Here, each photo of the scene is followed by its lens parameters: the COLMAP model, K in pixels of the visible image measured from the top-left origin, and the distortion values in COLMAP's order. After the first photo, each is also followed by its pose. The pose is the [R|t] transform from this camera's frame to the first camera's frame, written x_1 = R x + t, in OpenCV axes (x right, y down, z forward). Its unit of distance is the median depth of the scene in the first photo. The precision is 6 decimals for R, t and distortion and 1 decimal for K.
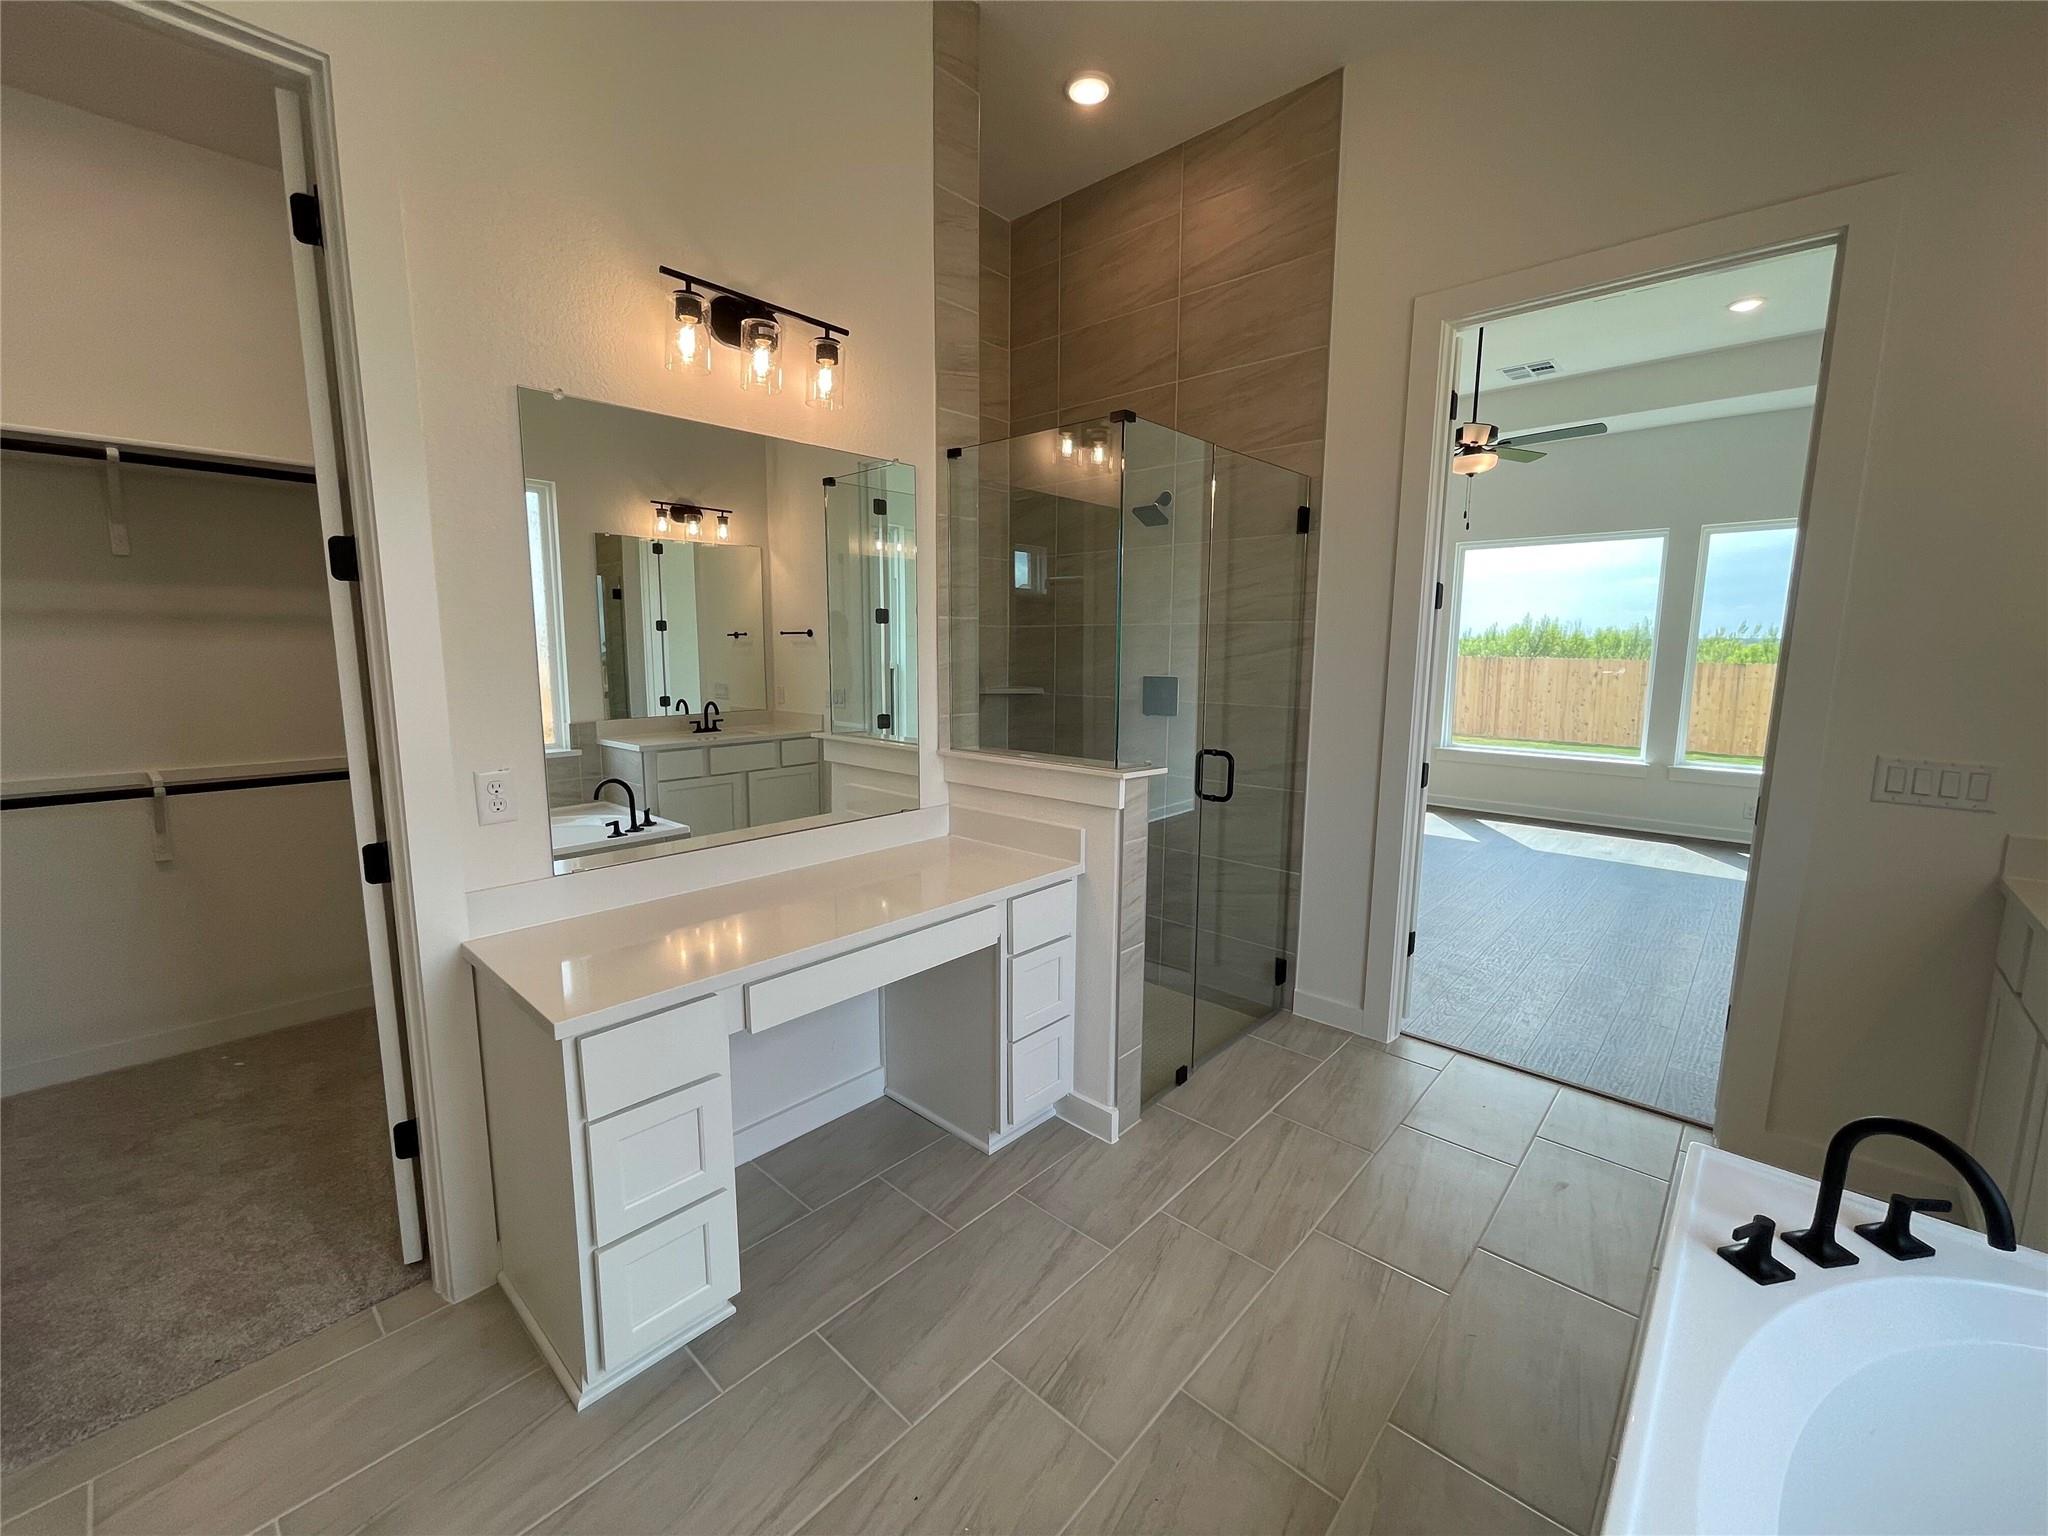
lens RADIAL K [[833.9, 0, 1019.0], [0, 833.9, 763.3], [0, 0, 1]] dist [-0.001073, -0.000294]
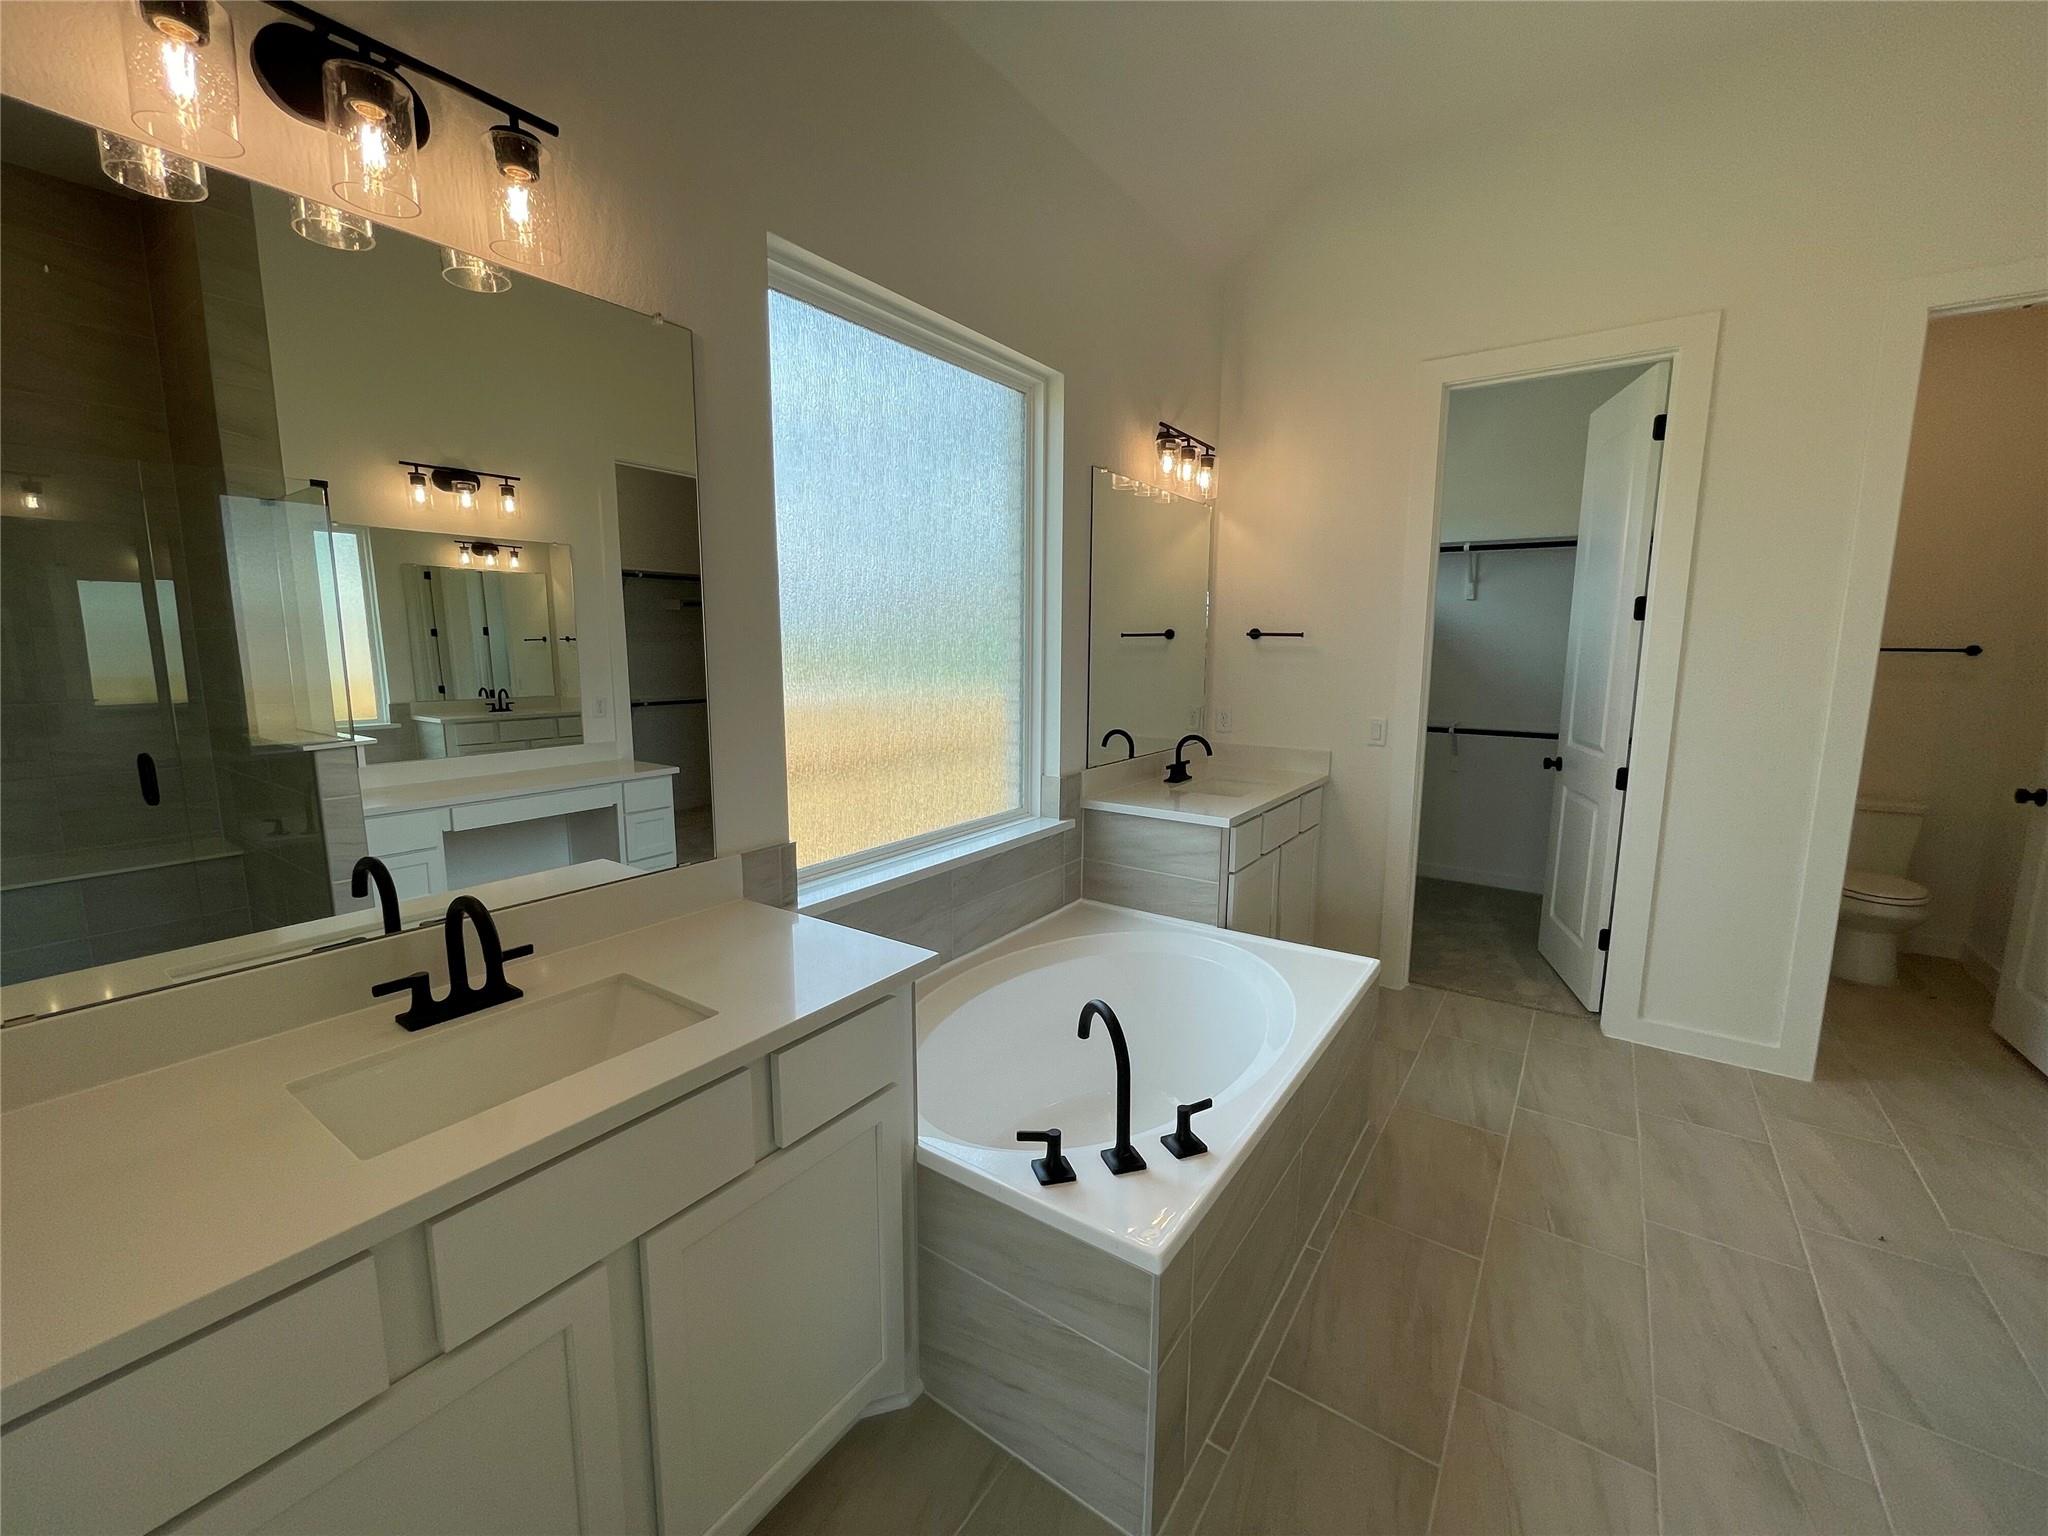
lens RADIAL K [[833.9, 0, 1018.6], [0, 833.9, 769.7], [0, 0, 1]] dist [-0.001073, -0.000294]
pose [[0.993264, -0.025322, 0.113069, 0.336813], [0.024479, 0.999661, 0.008840, 0.071996], [-0.113254, -0.006013, 0.993548, -0.491667]]
